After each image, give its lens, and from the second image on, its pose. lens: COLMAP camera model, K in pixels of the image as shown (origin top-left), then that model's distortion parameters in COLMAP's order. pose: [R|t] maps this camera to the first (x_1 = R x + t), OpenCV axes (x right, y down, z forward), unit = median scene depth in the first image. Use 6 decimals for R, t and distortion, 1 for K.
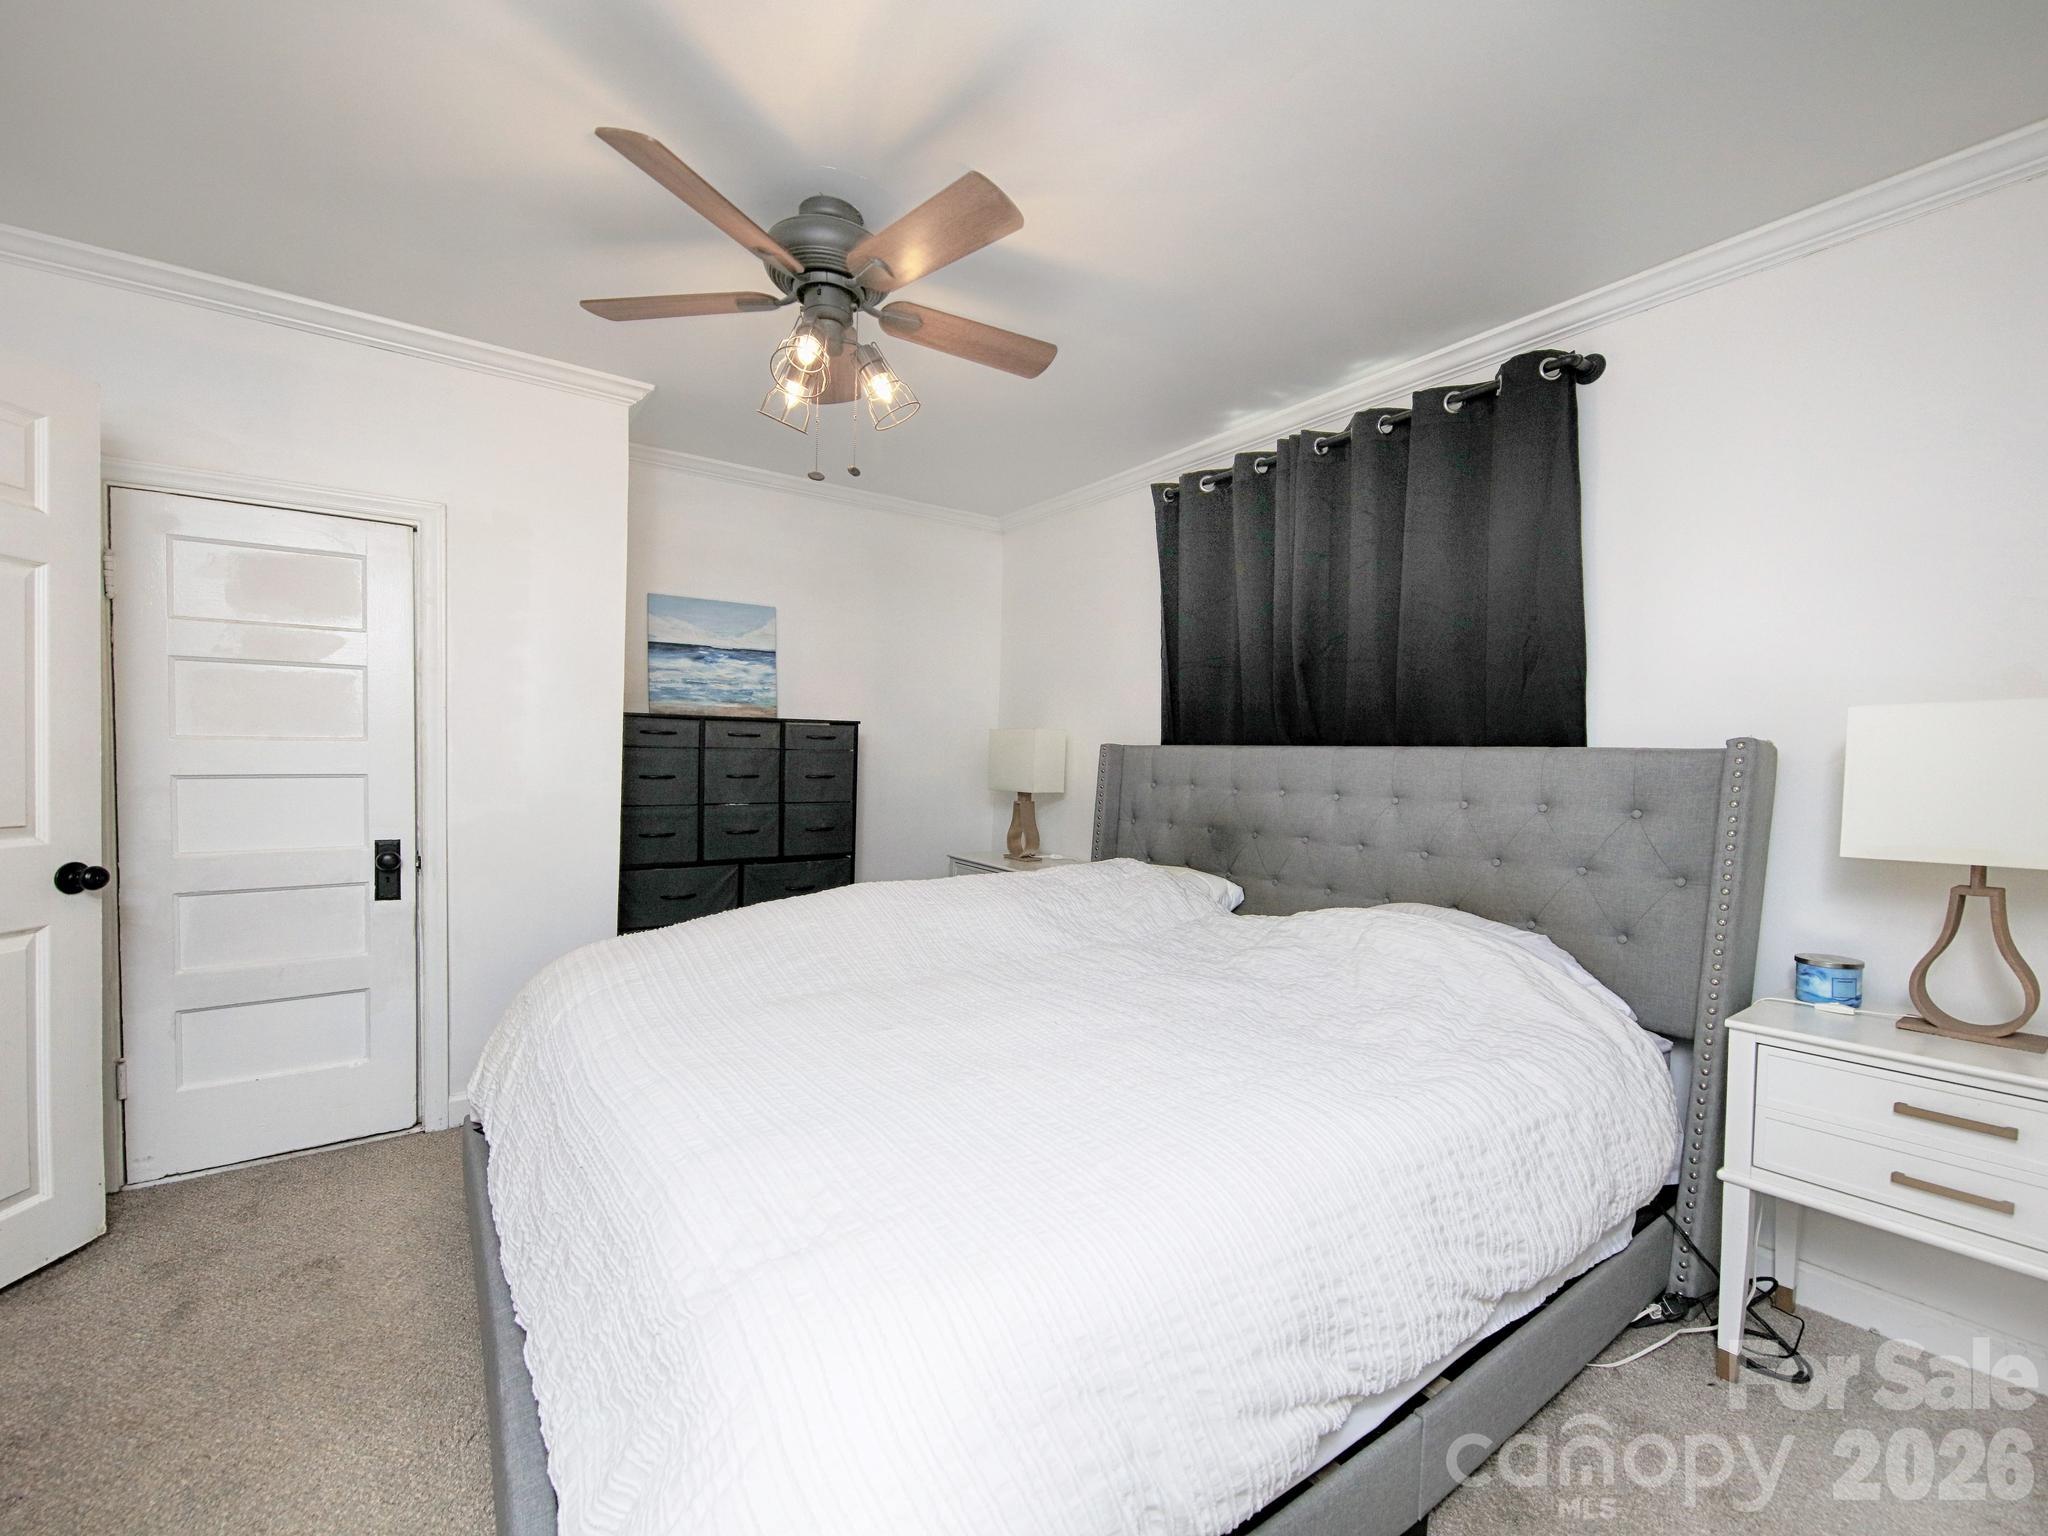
lens RADIAL K [[789.7, 0, 991.9], [0, 789.7, 767.0], [0, 0, 1]] dist [-0.001285, -0.000659]
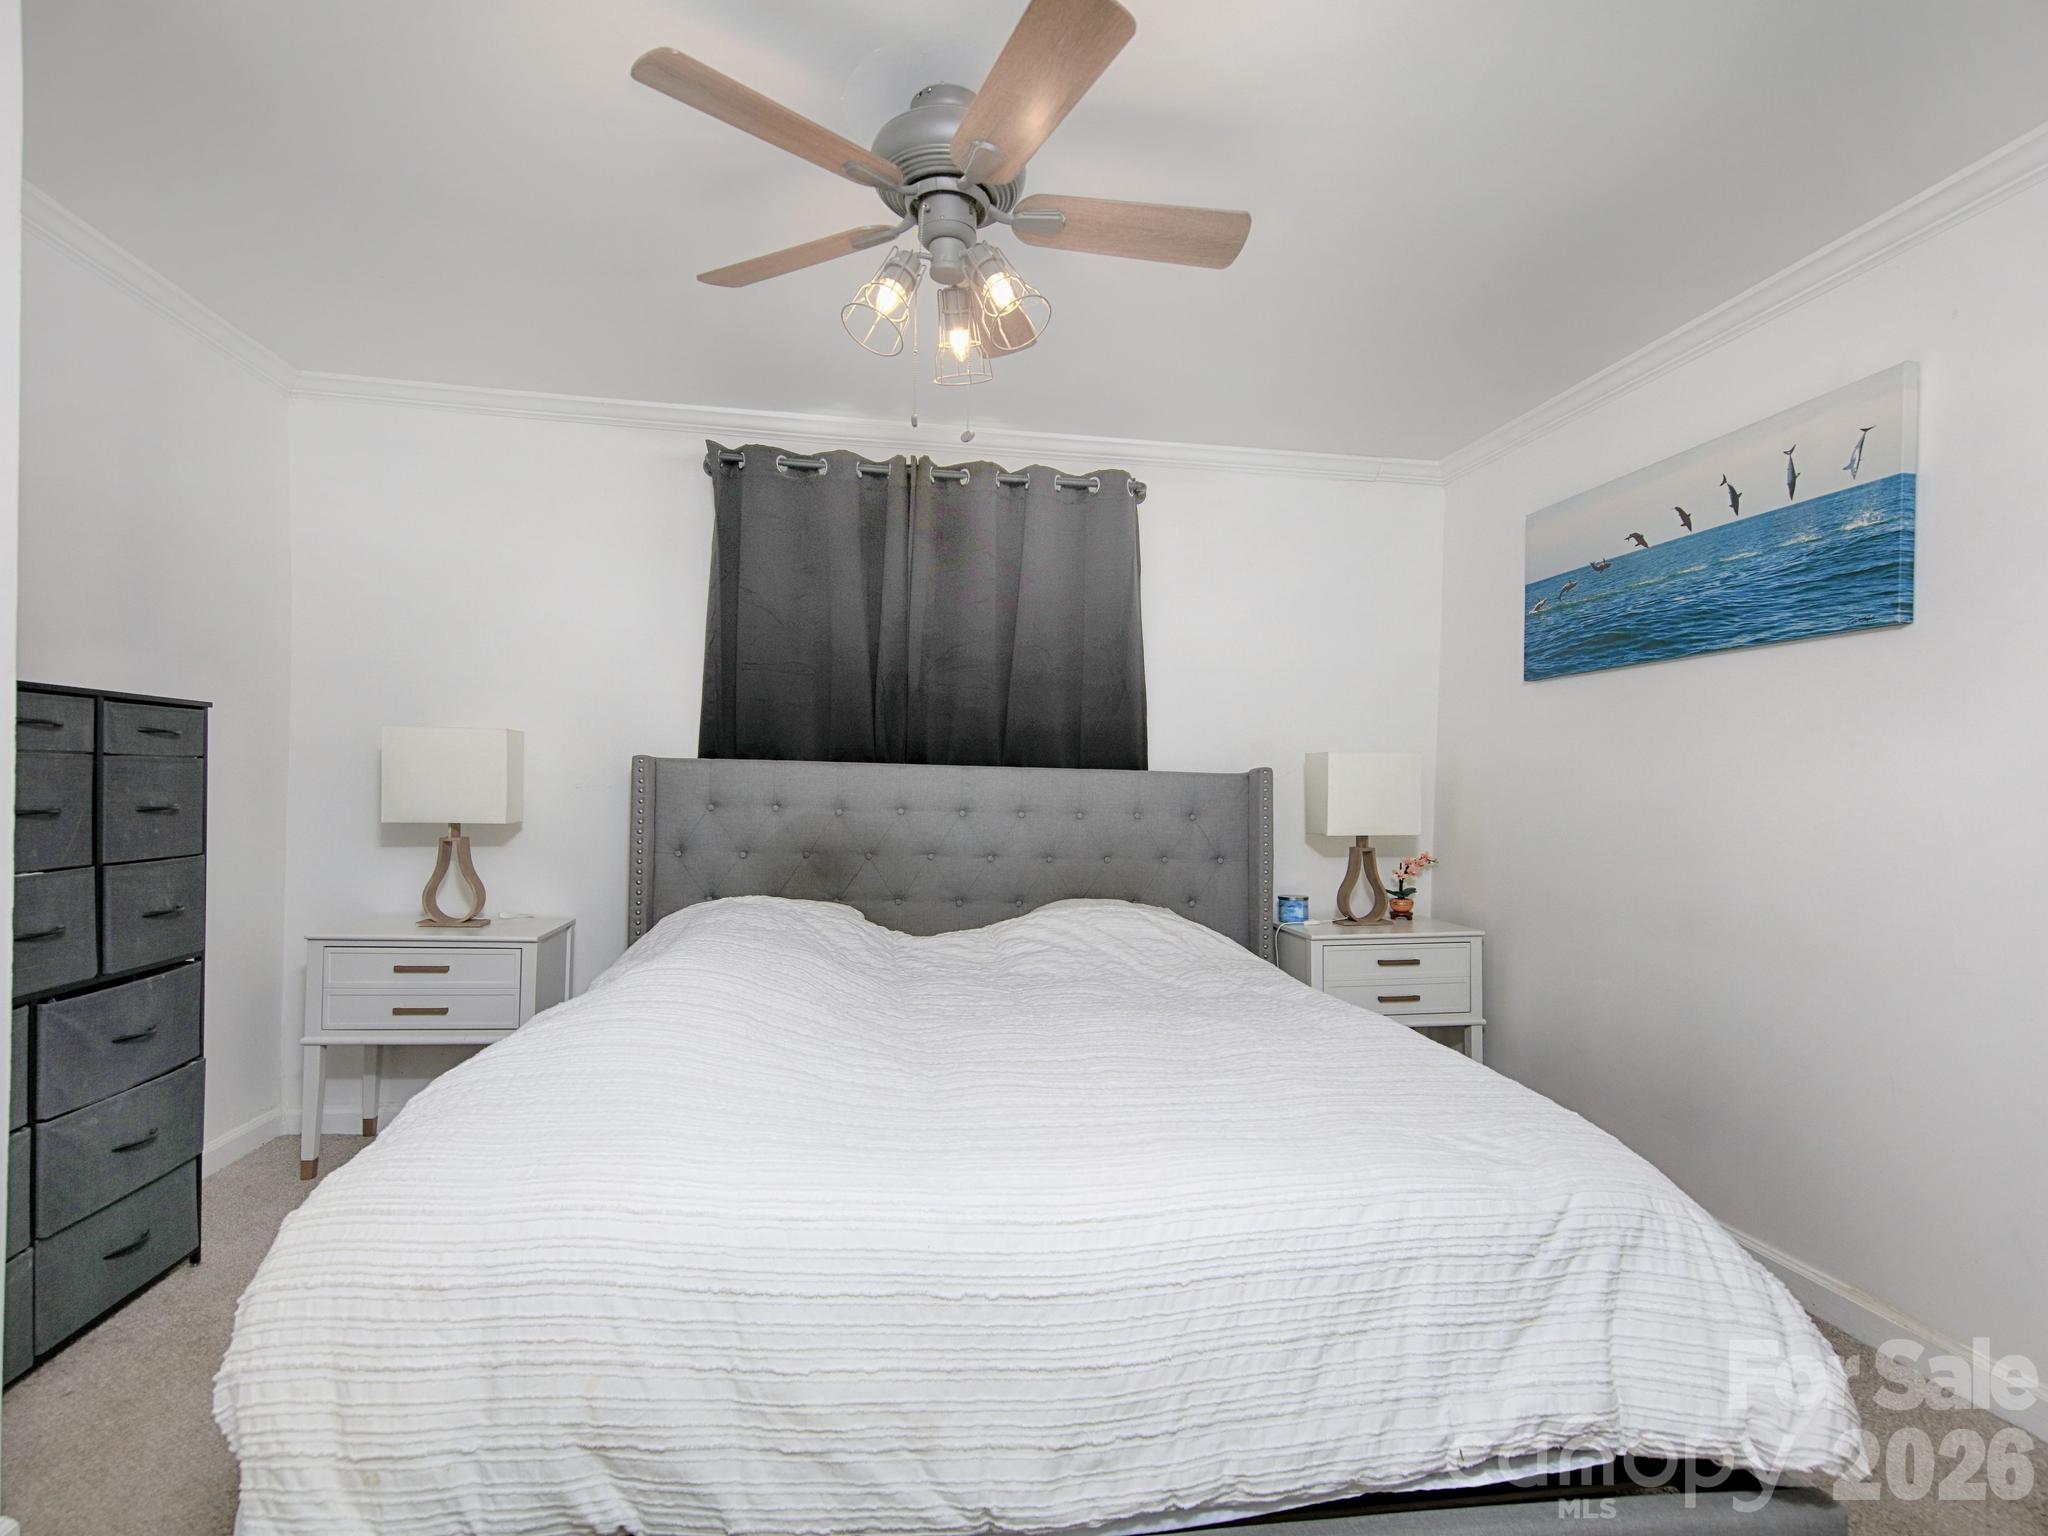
lens RADIAL K [[983.3, 0, 992.7], [0, 983.3, 781.0], [0, 0, 1]] dist [0.024973, -0.014096]
pose [[0.500618, -0.003904, 0.865660, -0.618307], [0.000672, 0.999991, 0.004121, -0.010110], [-0.865668, -0.001481, 0.500616, 0.266729]]
